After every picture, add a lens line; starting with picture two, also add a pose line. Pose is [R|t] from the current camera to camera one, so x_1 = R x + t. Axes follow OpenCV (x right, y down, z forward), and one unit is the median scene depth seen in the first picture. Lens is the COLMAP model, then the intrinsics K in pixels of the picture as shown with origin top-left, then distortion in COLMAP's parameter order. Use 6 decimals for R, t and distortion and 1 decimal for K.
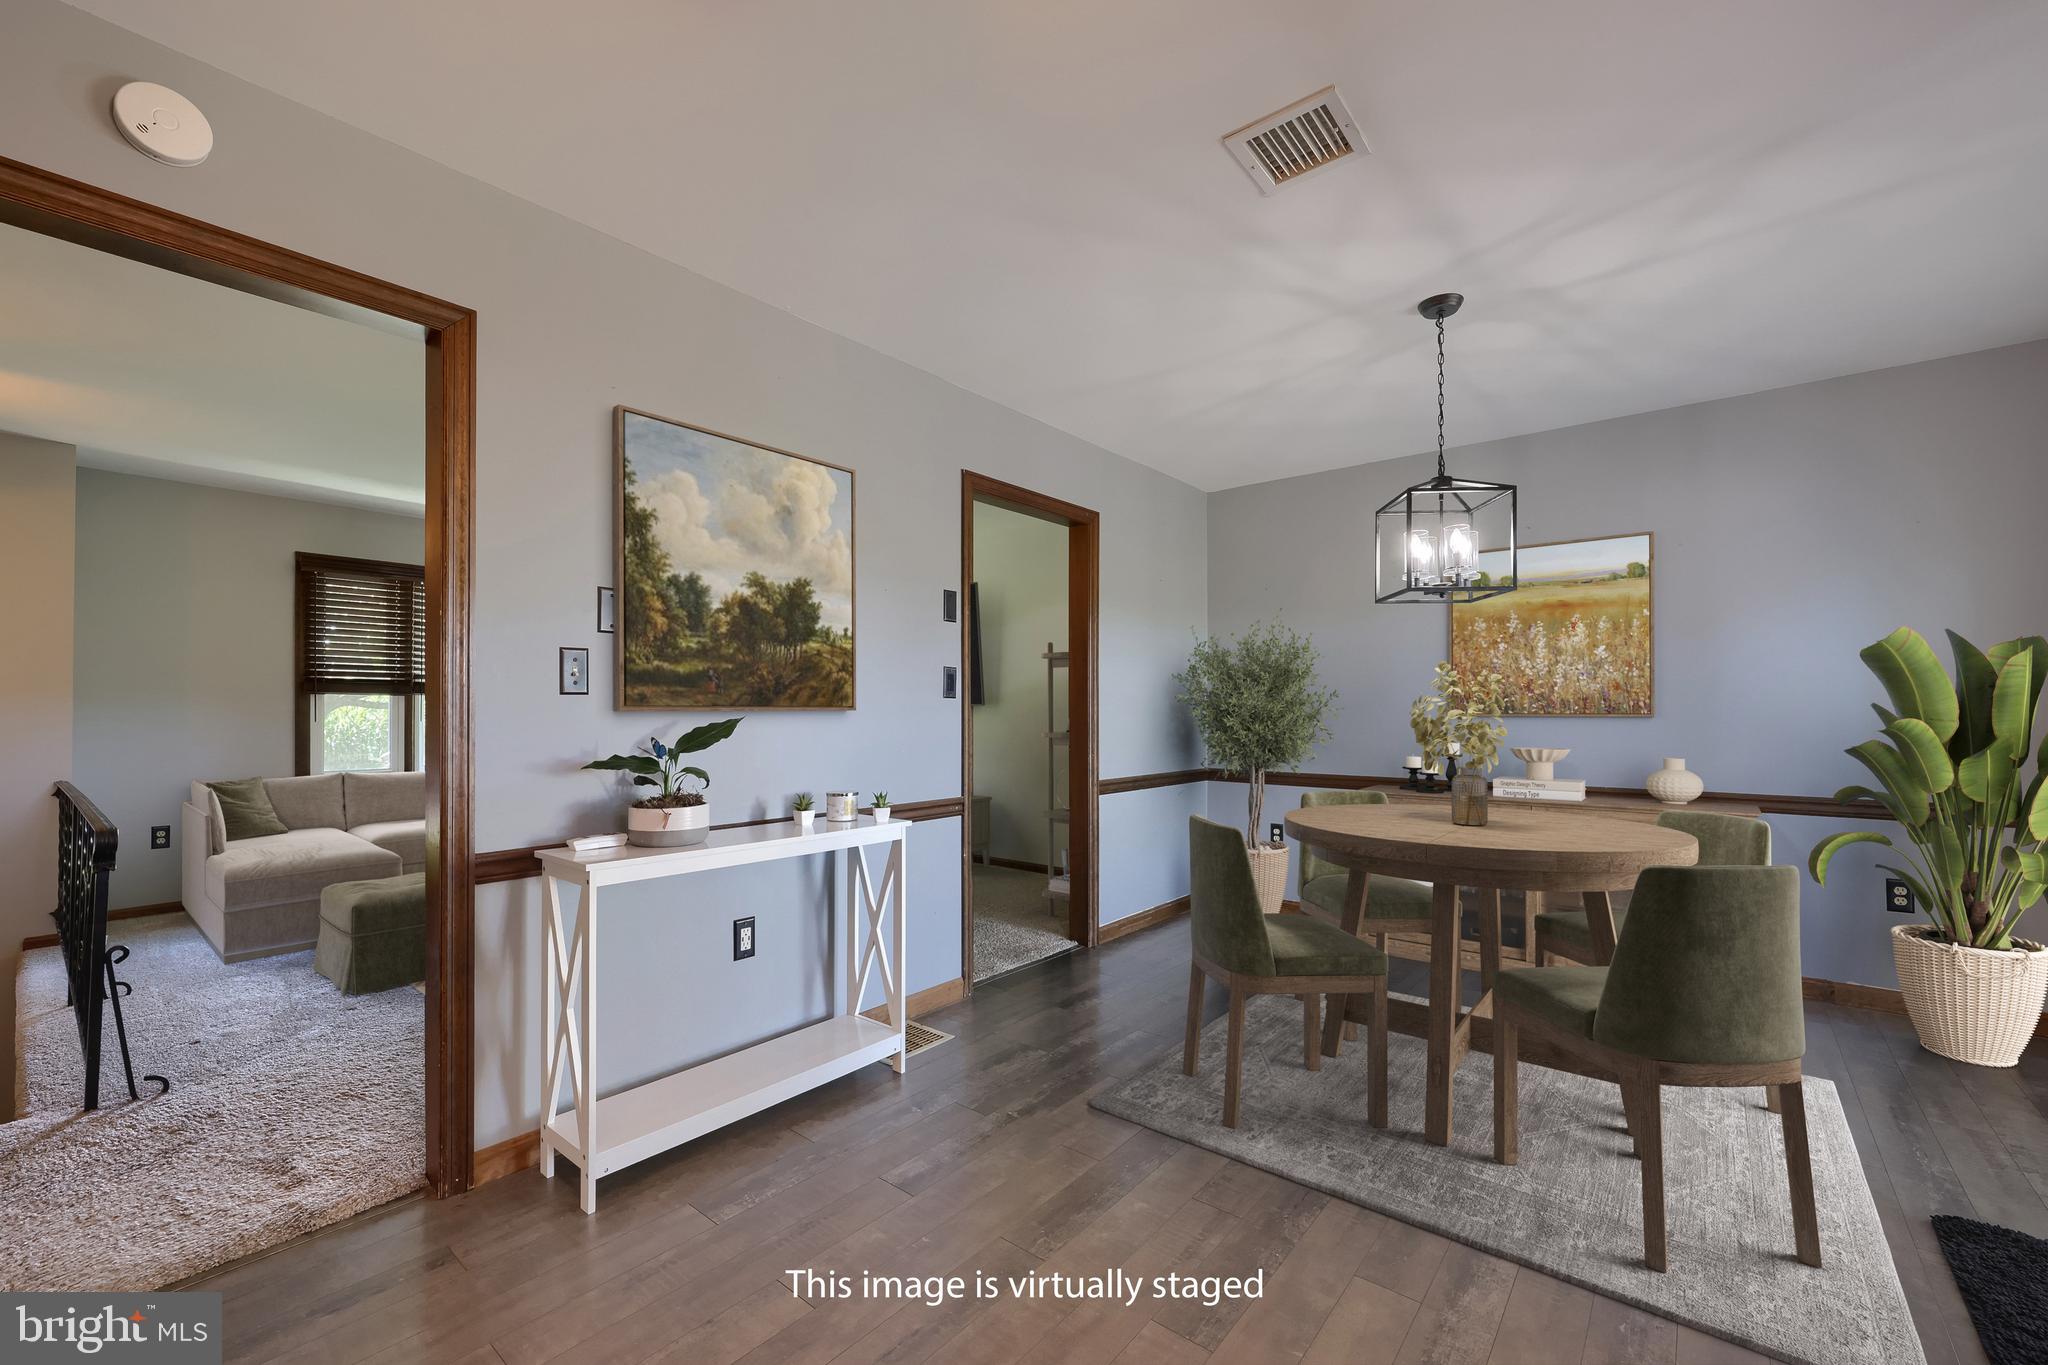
lens RADIAL K [[834.3, 0, 1040.4], [0, 834.3, 699.1], [0, 0, 1]] dist [0.010195, 0.000381]
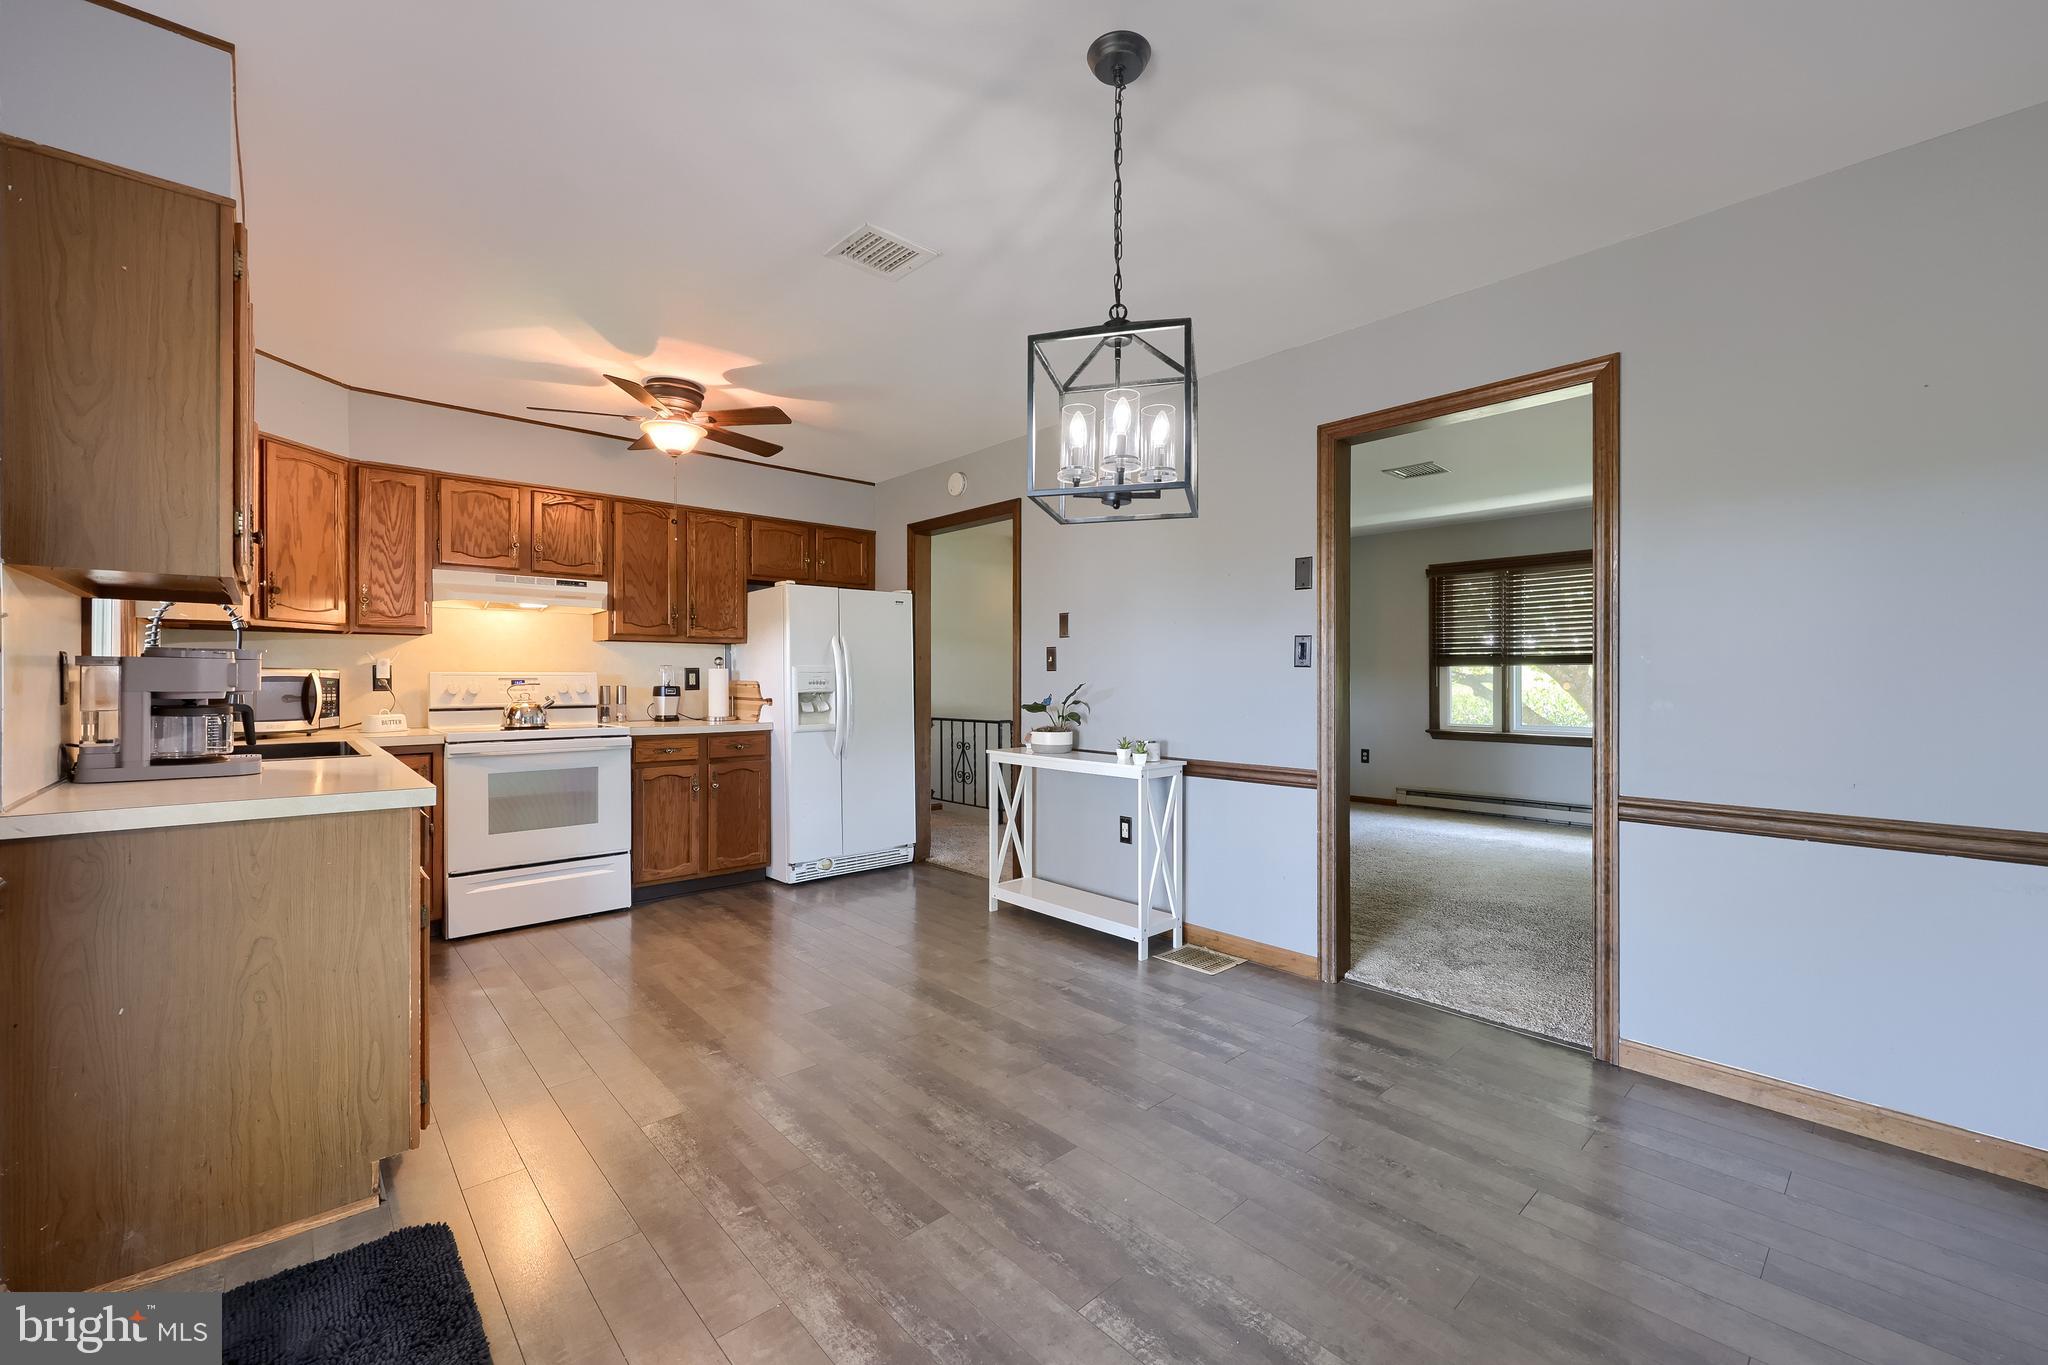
lens RADIAL K [[834.3, 0, 1020.1], [0, 834.3, 679.0], [0, 0, 1]] dist [0.010195, 0.000381]
pose [[-0.157760, 0.000194, -0.987477, 1.162693], [0.012866, 0.999915, -0.001859, 0.013637], [0.987394, -0.012999, -0.157749, 1.047645]]
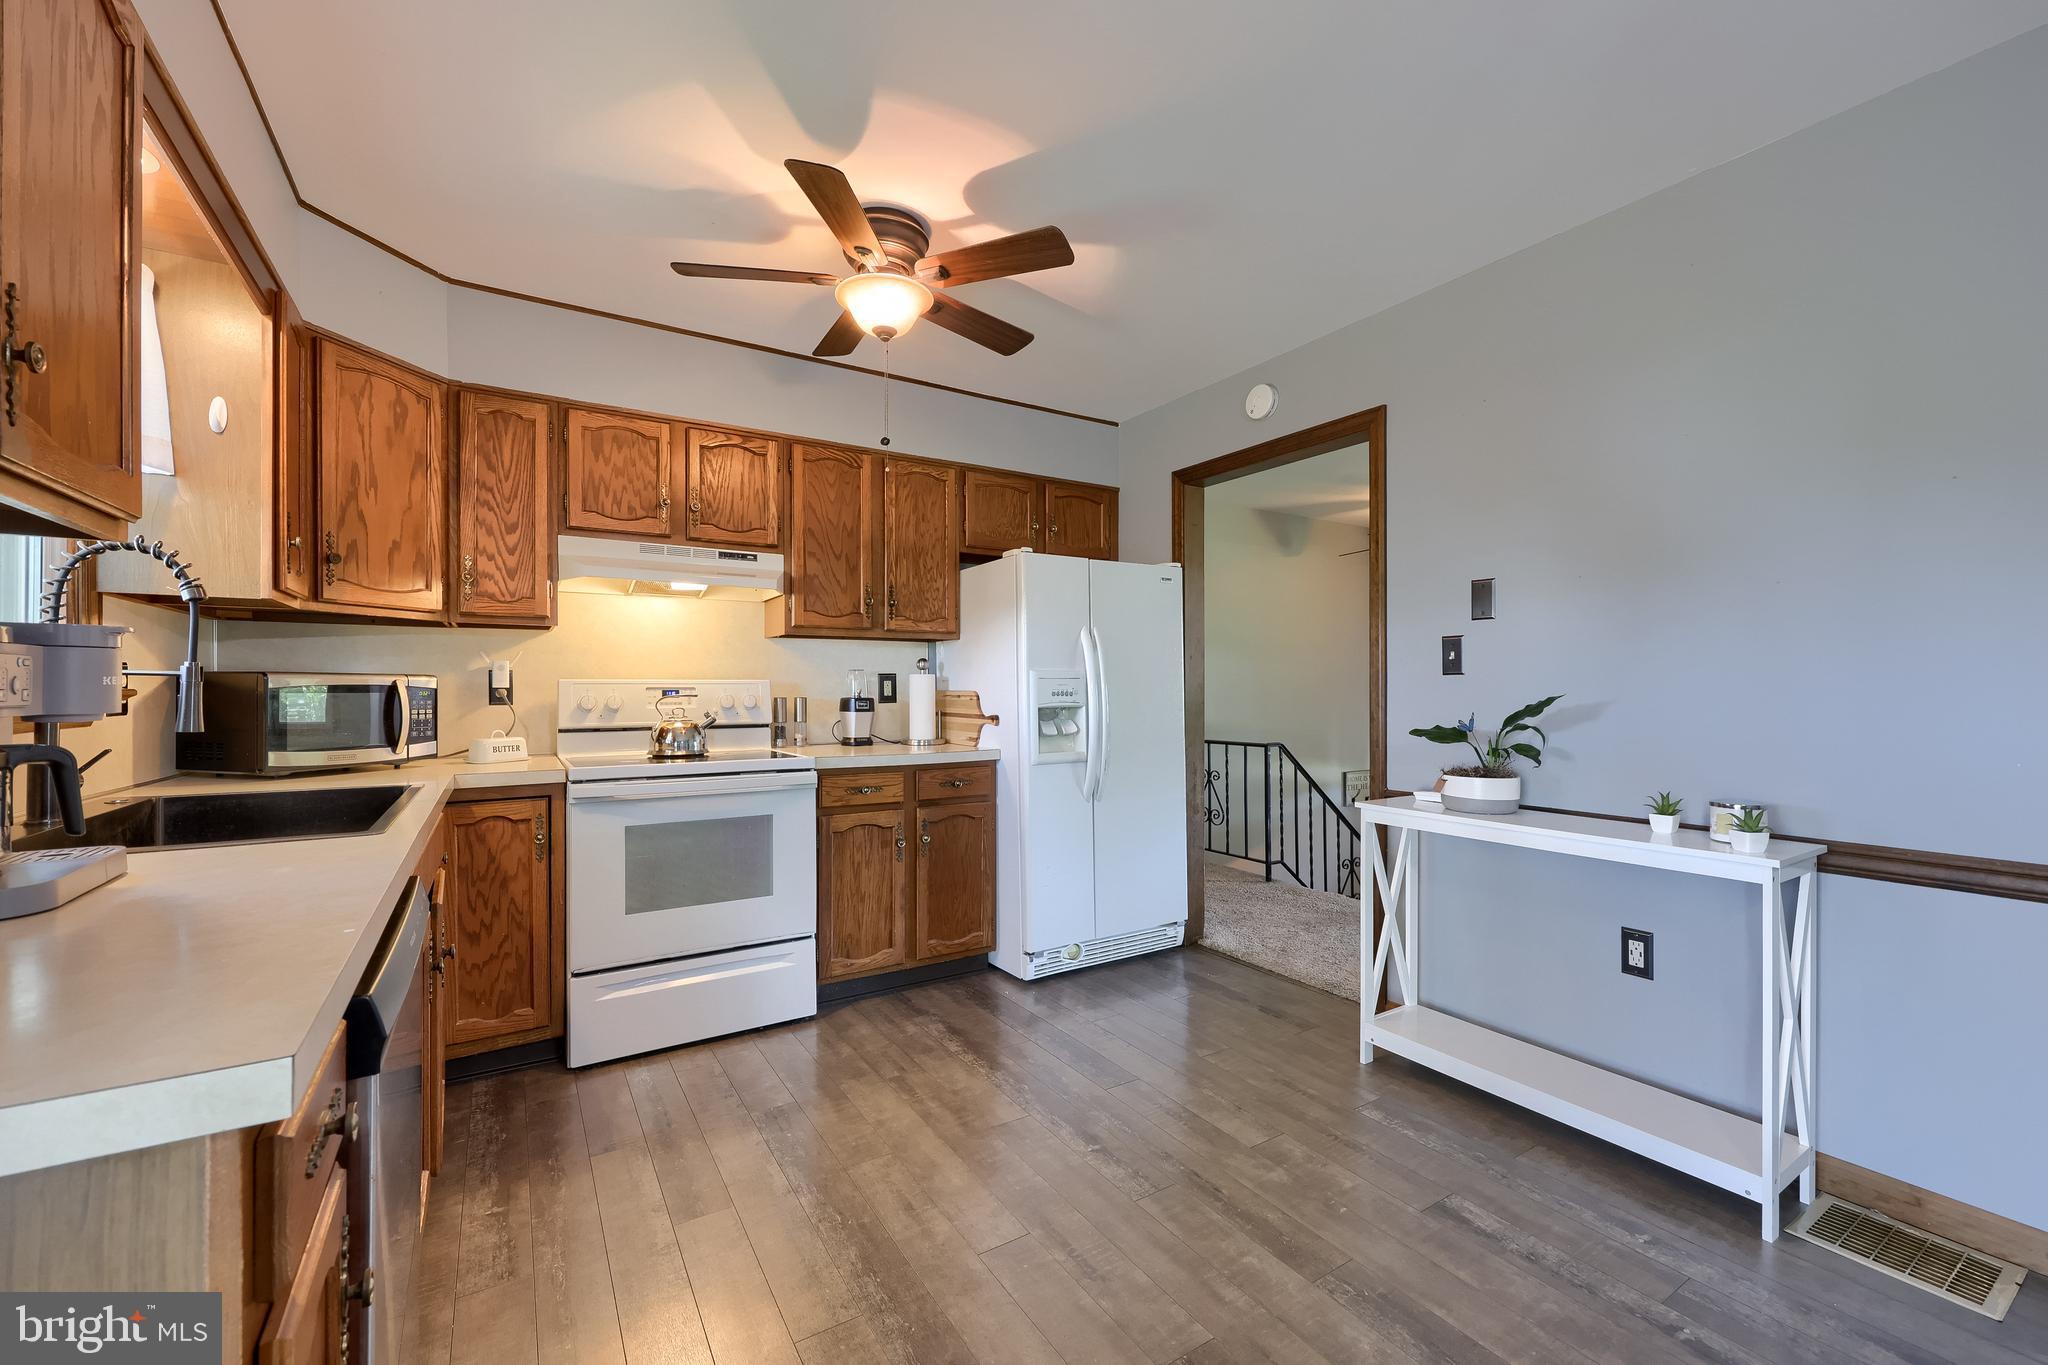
lens RADIAL K [[834.3, 0, 1015.1], [0, 834.3, 685.1], [0, 0, 1]] dist [0.010195, 0.000381]
pose [[-0.328068, -0.002901, -0.944650, 0.669524], [0.013561, 0.999878, -0.007780, 0.008940], [0.944557, -0.015362, -0.327989, 0.679637]]
